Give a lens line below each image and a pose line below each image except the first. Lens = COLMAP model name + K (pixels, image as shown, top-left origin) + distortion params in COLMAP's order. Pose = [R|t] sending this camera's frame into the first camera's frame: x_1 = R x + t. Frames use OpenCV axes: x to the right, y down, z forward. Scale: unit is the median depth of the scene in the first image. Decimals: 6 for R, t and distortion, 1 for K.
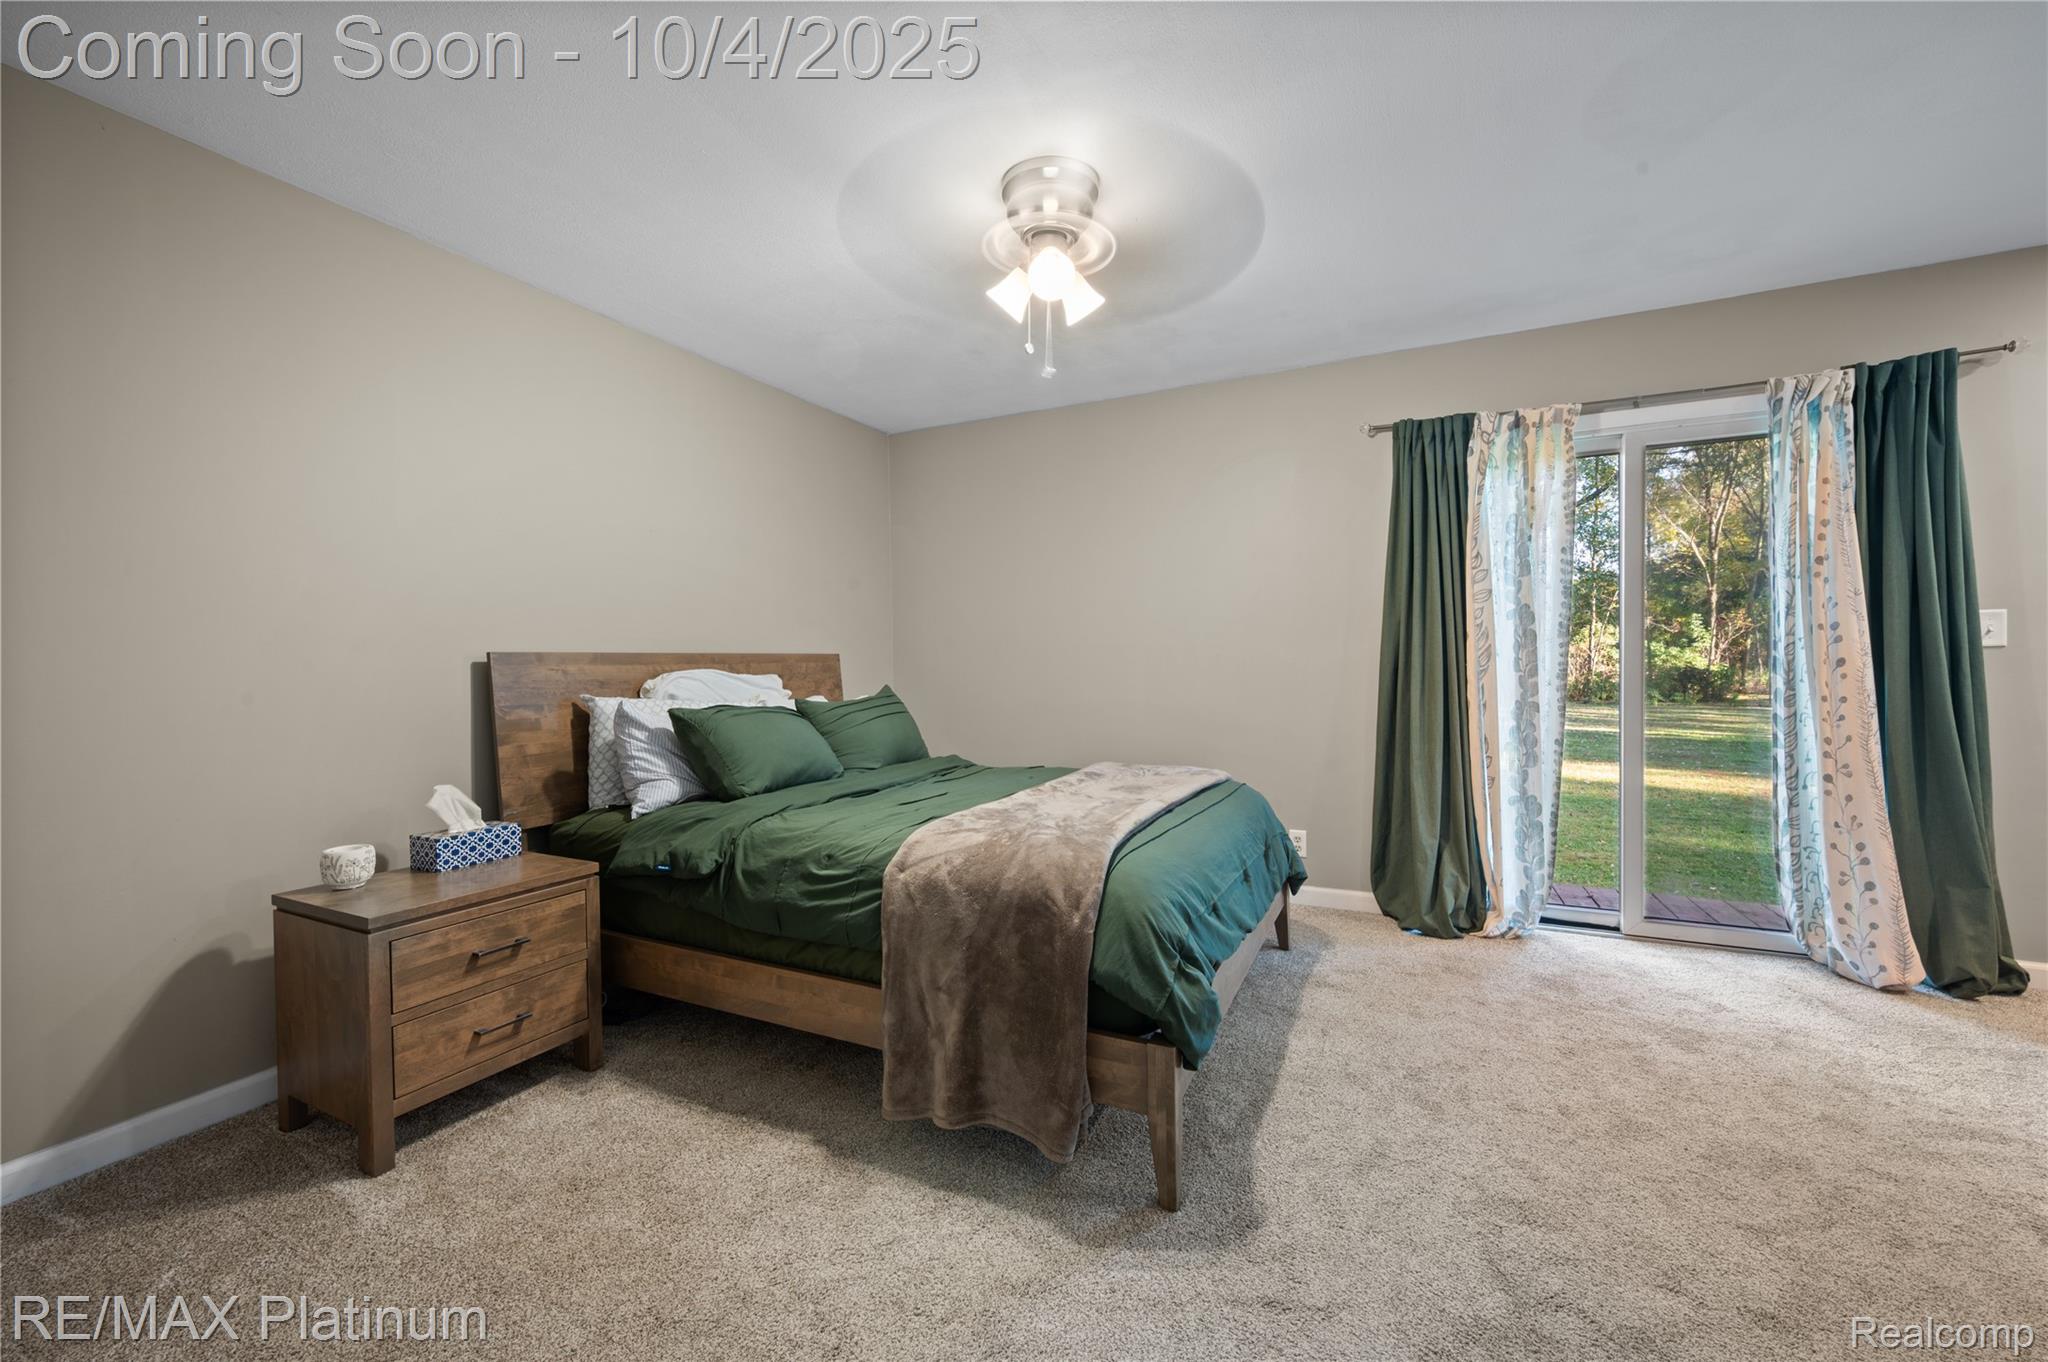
lens RADIAL K [[809.9, 0, 1019.8], [0, 809.9, 675.0], [0, 0, 1]] dist [-0.000335, -0.000560]
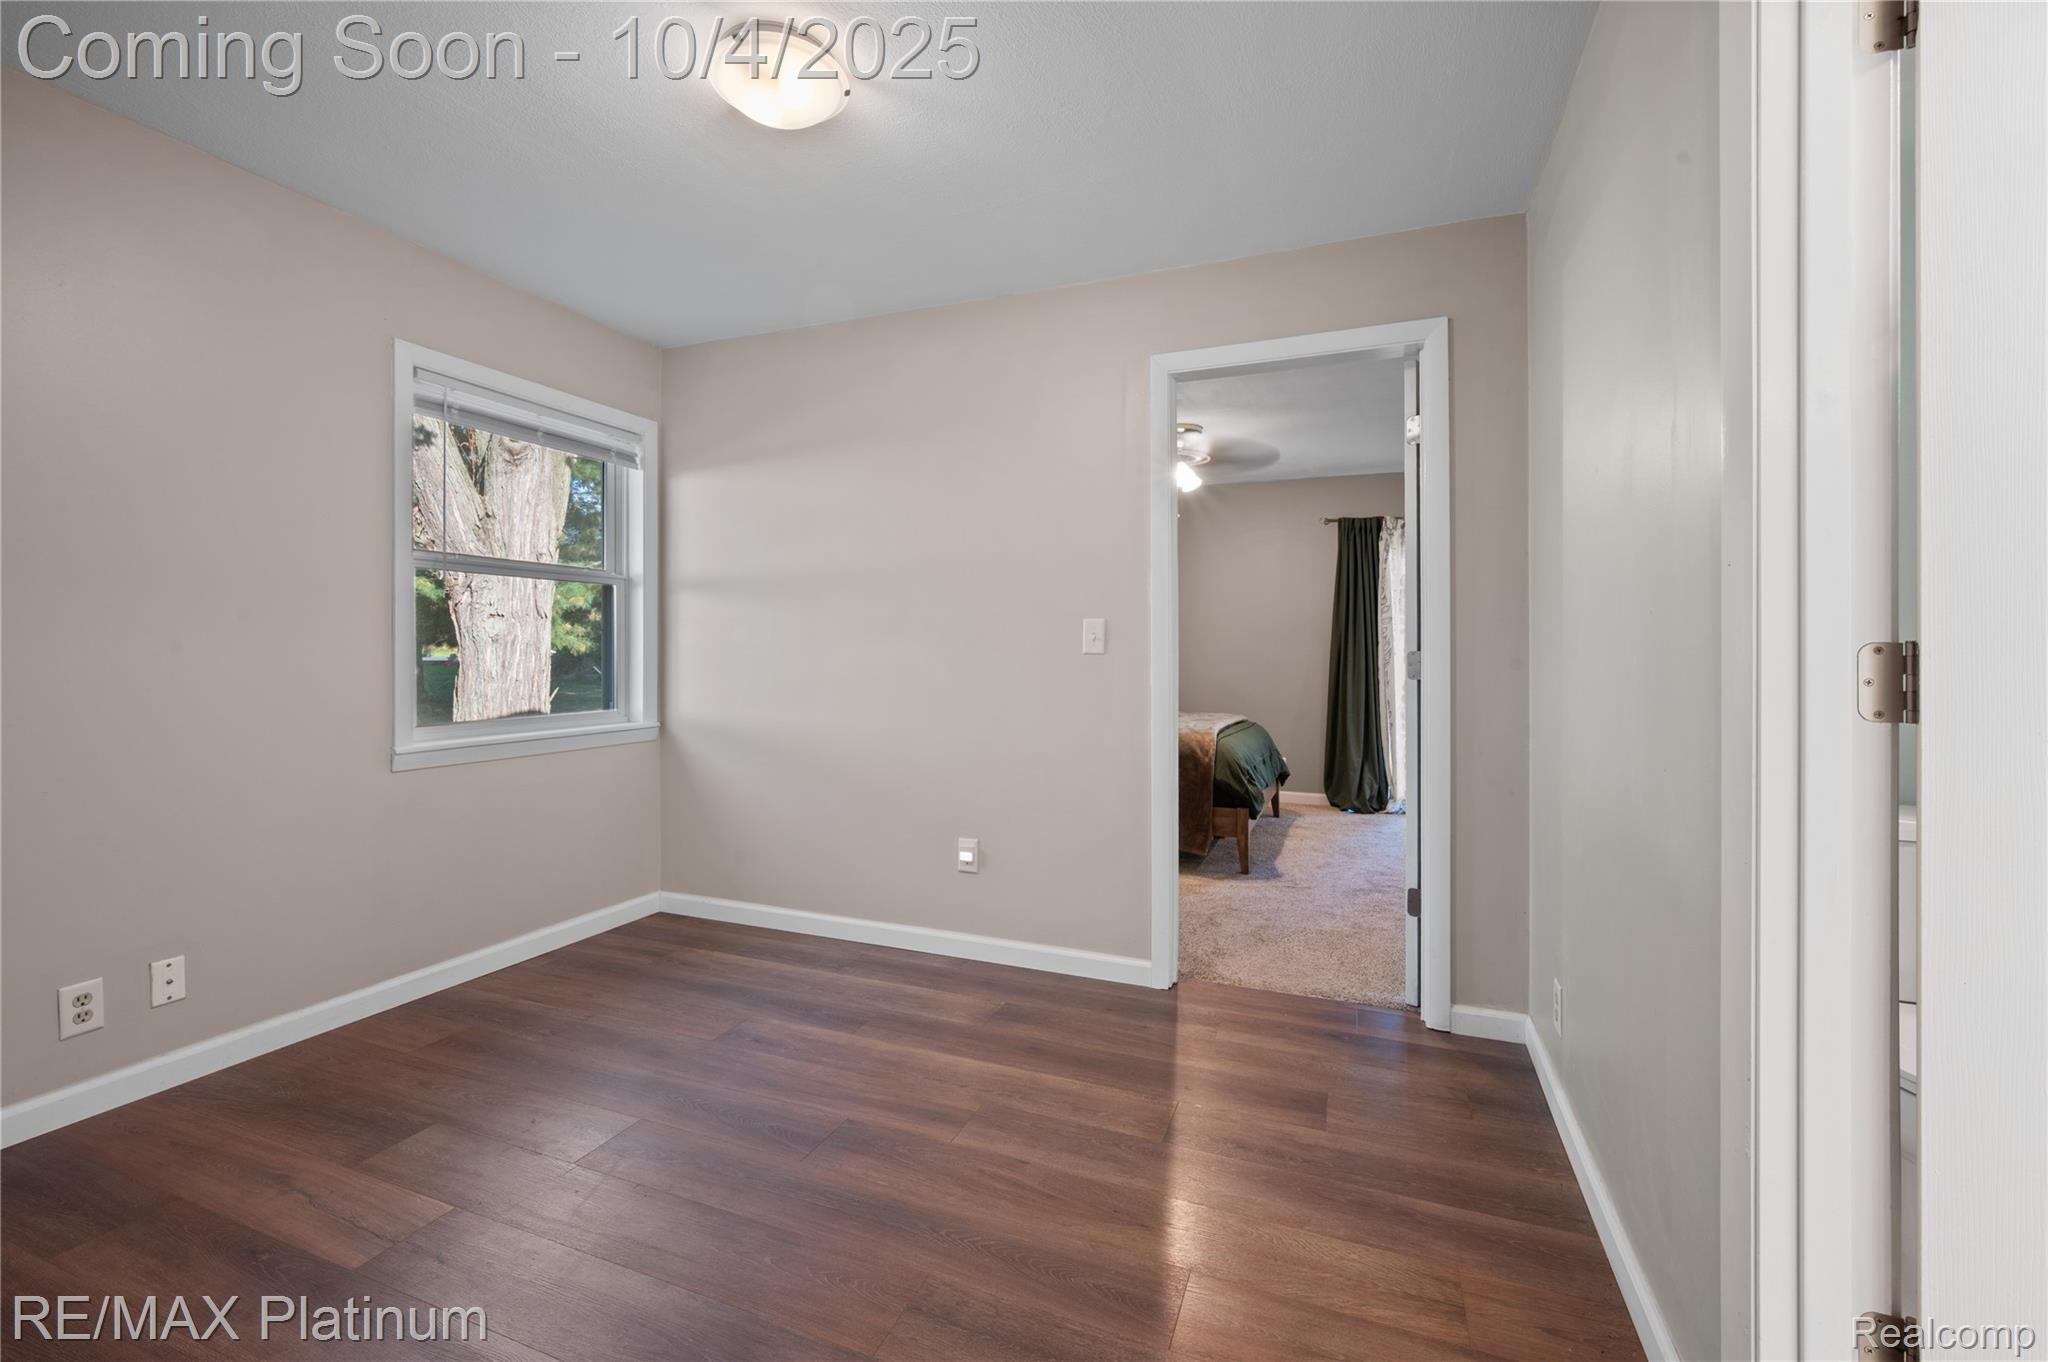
lens RADIAL K [[830.6, 0, 1019.3], [0, 830.6, 666.8], [0, 0, 1]] dist [0.000839, 0.000093]
pose [[0.998096, 0.009859, 0.060881, -0.345138], [-0.009378, 0.999923, -0.008177, 0.026353], [-0.060957, 0.007591, 0.998112, -0.774906]]
